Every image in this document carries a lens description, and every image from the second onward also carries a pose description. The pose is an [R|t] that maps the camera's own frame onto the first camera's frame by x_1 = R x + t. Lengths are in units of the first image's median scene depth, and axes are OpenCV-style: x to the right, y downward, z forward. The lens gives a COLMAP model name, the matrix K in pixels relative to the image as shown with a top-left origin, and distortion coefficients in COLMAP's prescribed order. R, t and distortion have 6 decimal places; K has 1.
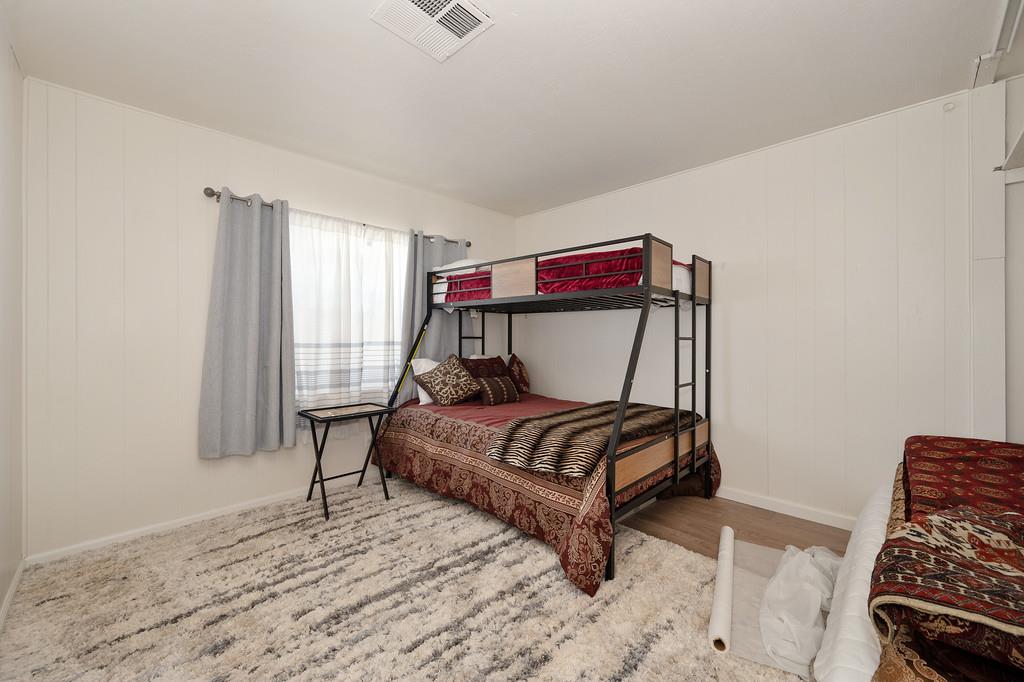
lens RADIAL K [[404.7, 0, 510.4], [0, 404.7, 339.1], [0, 0, 1]] dist [-0.002141, -0.000411]
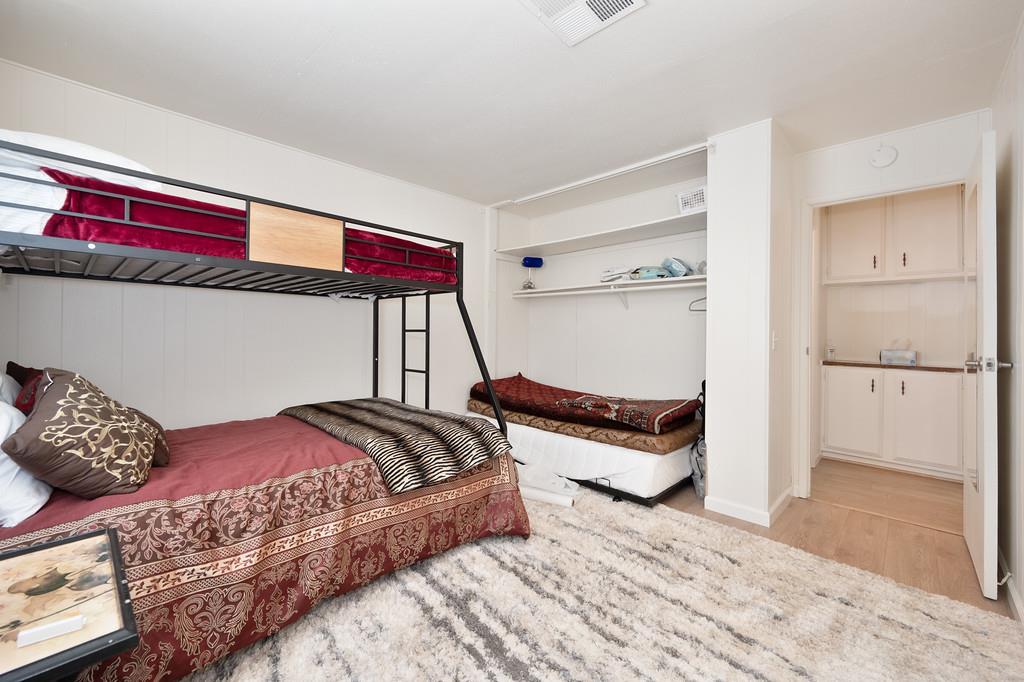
lens RADIAL K [[406.7, 0, 512.8], [0, 406.7, 333.8], [0, 0, 1]] dist [0.000996, 0.000096]
pose [[-0.008749, -0.005907, 0.999944, -0.724446], [-0.003575, 0.999976, 0.005876, -0.001816], [-0.999955, -0.003523, -0.008770, 0.733639]]
